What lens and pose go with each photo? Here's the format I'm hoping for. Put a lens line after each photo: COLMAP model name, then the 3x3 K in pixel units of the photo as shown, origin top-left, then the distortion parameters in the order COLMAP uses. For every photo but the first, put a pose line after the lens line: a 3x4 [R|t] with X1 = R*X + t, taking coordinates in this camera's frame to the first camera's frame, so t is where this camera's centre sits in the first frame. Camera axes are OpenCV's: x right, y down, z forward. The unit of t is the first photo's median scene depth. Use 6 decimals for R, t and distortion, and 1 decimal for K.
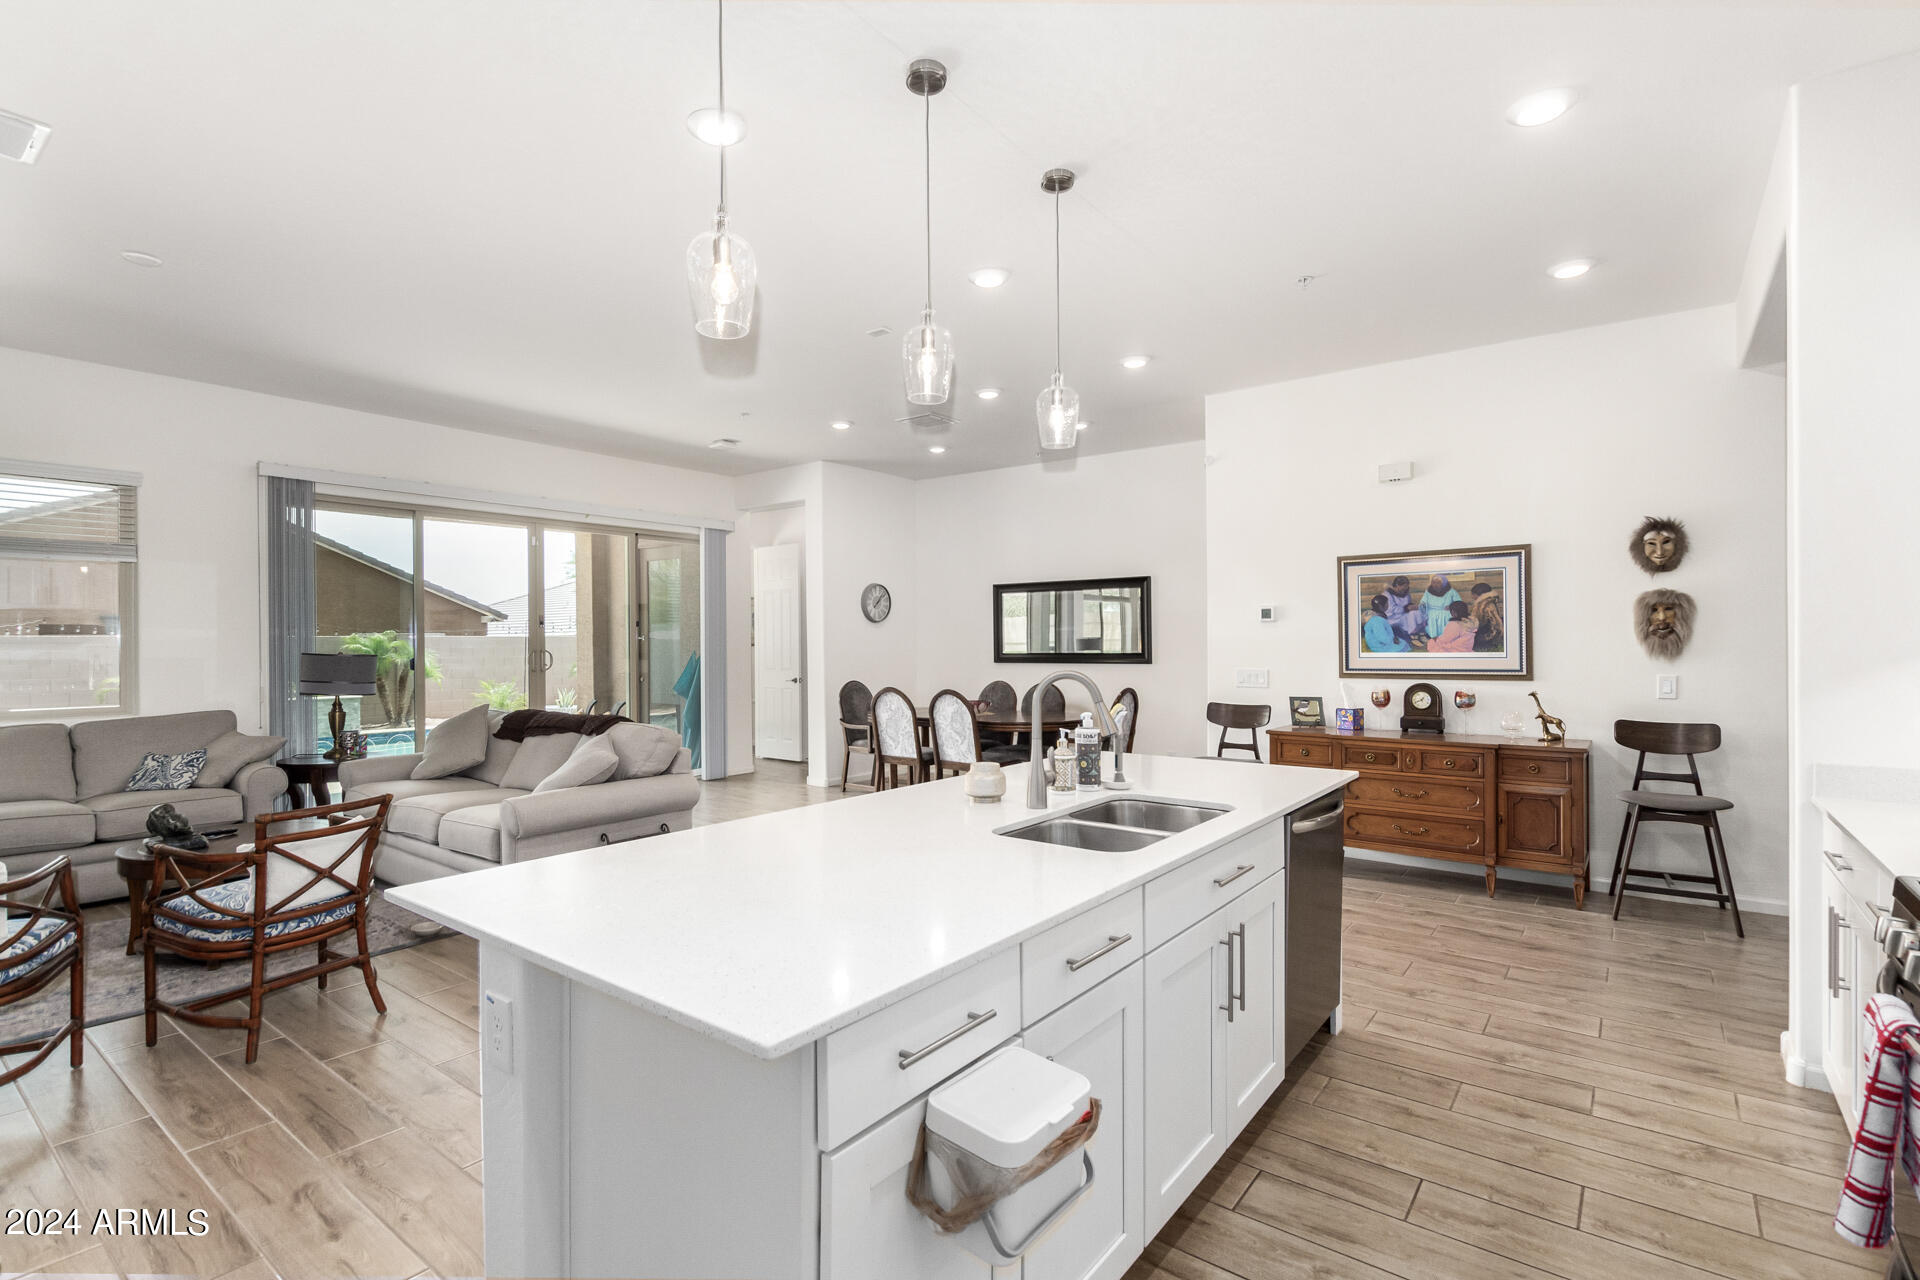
lens RADIAL K [[897.9, 0, 956.8], [0, 897.9, 641.8], [0, 0, 1]] dist [0.021866, 0.000359]
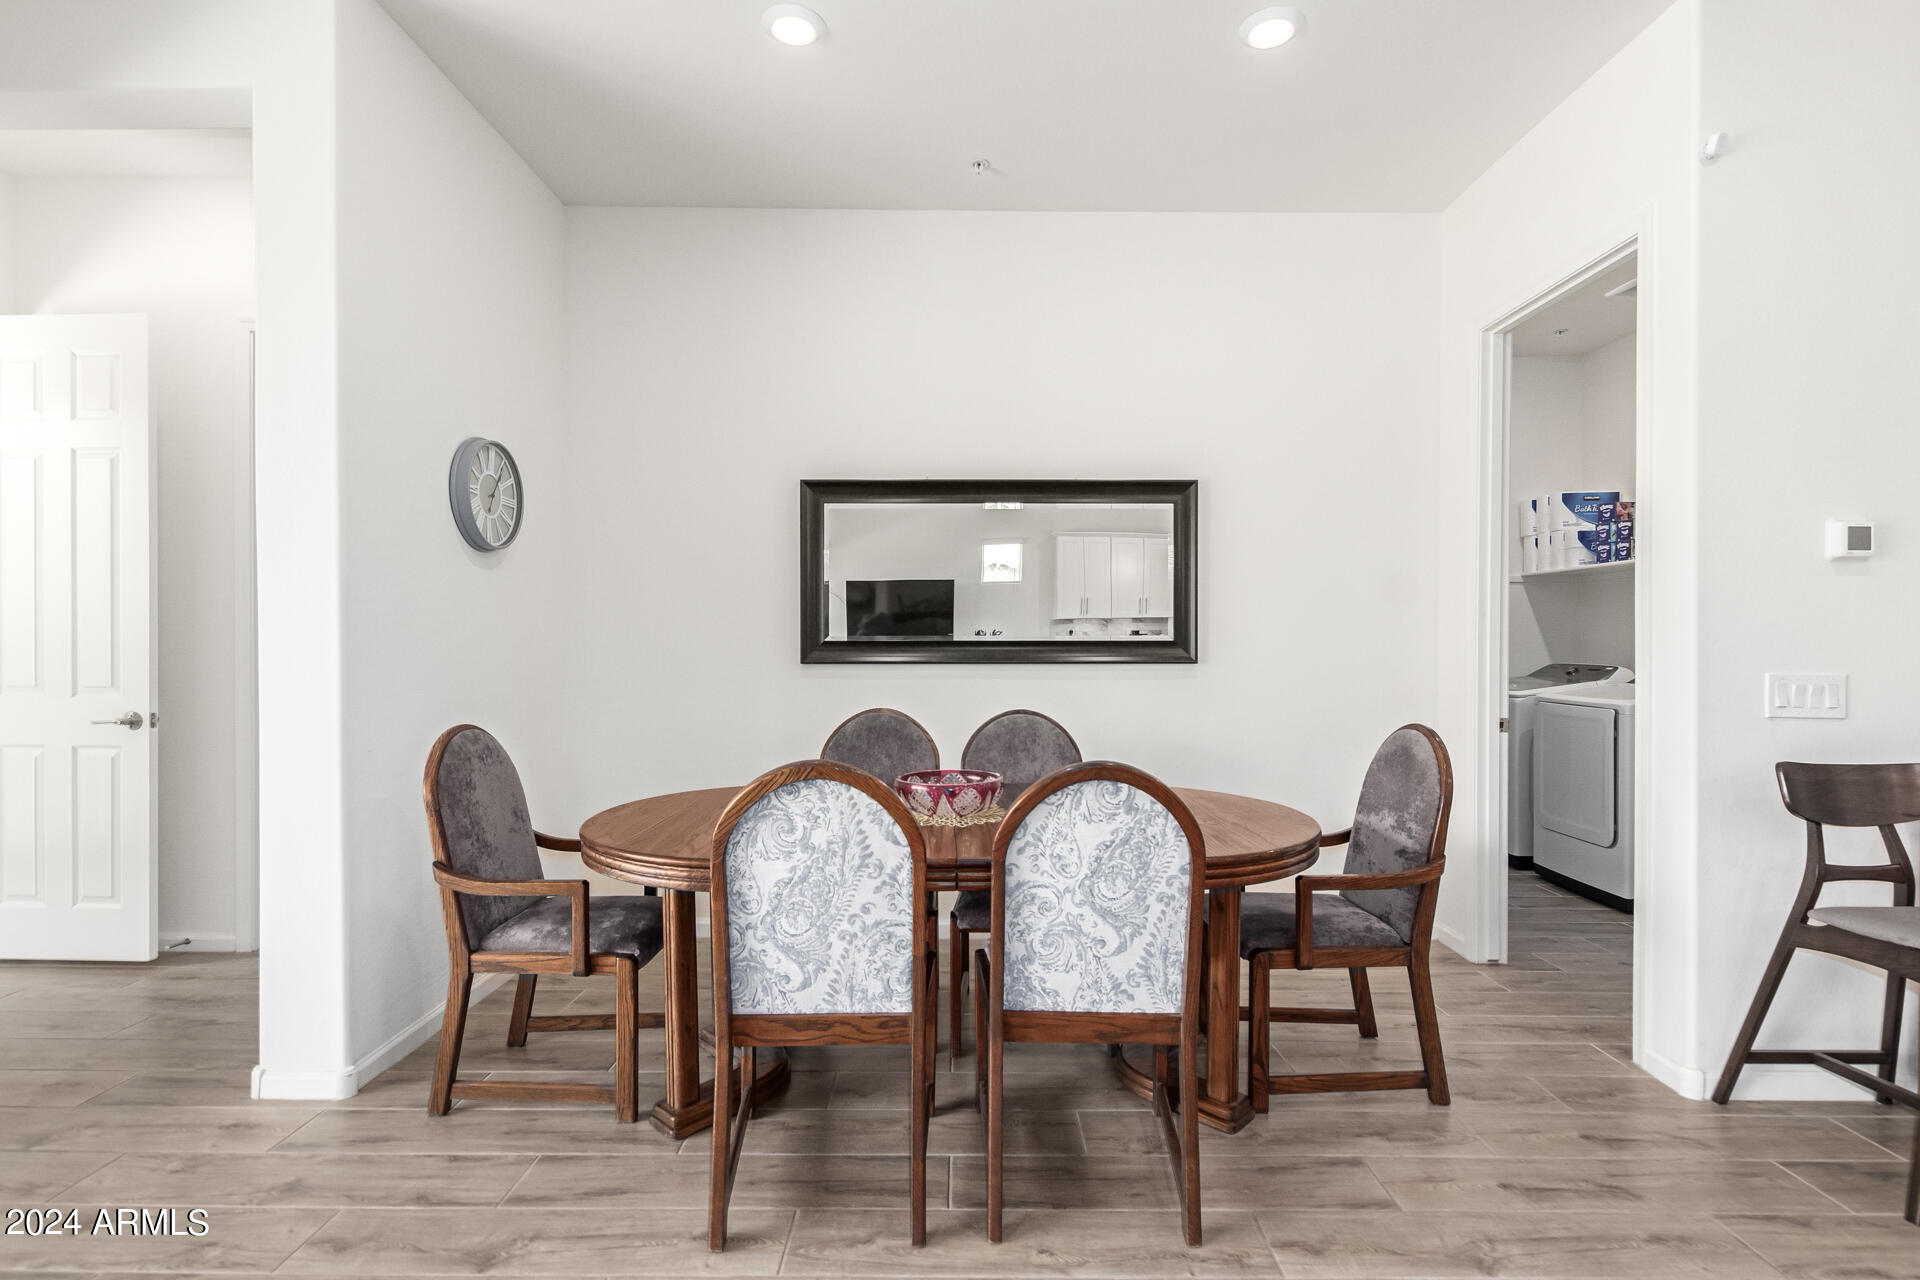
lens RADIAL K [[909.6, 0, 960.0], [0, 909.6, 640.0], [0, 0, 1]] dist [0.004918, 0.000419]
pose [[0.797583, 0.008350, 0.603151, -0.250819], [-0.007661, 0.999964, -0.003712, 0.021043], [-0.603160, -0.001660, 0.797618, 0.977362]]
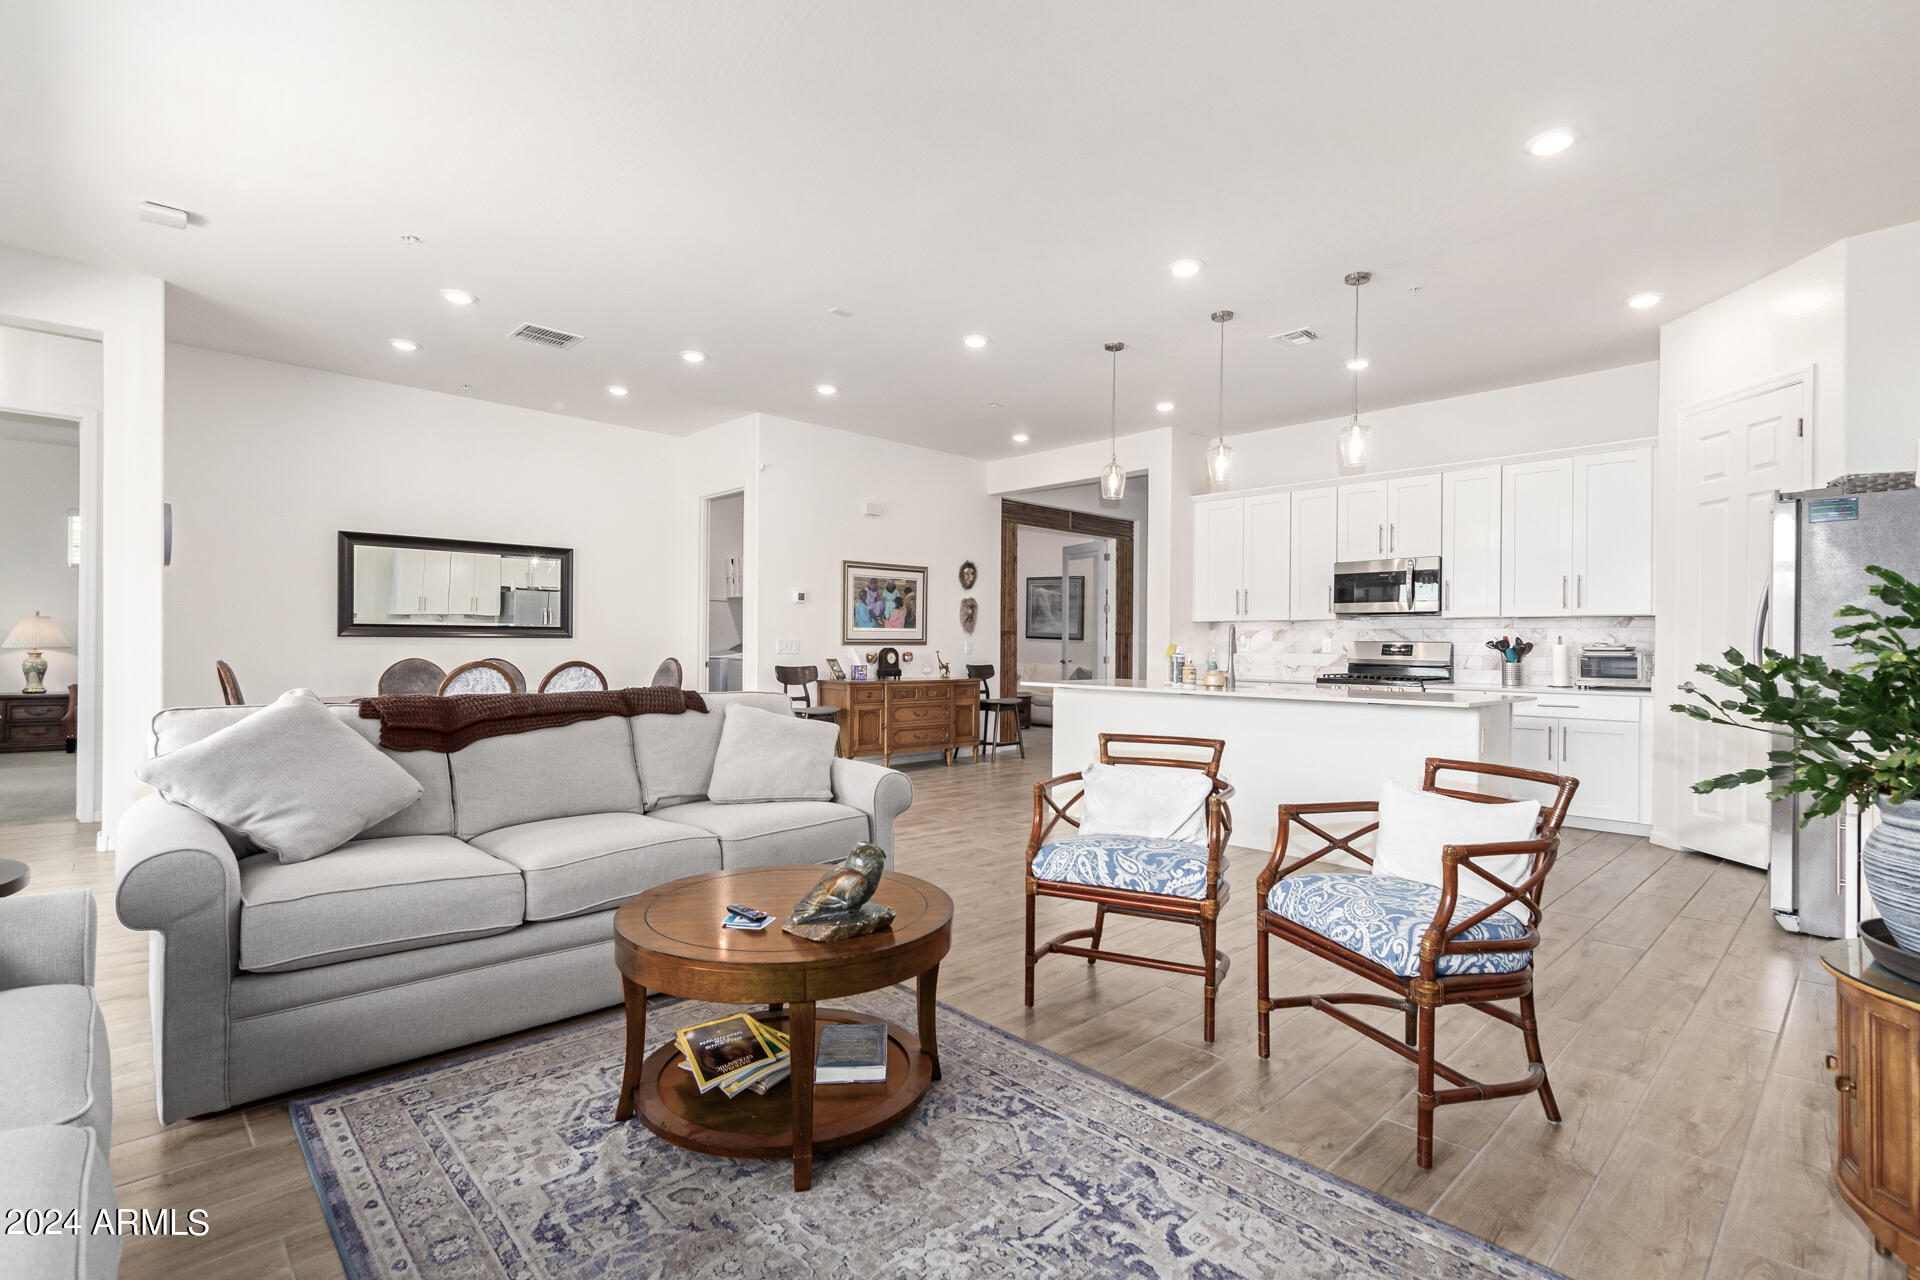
lens RADIAL K [[903.6, 0, 964.5], [0, 903.6, 635.6], [0, 0, 1]] dist [0.002442, -0.000235]
pose [[0.154203, 0.016444, 0.987902, -0.981177], [-0.009960, 0.999837, -0.015088, 0.045866], [-0.987989, -0.007513, 0.154342, 0.601008]]
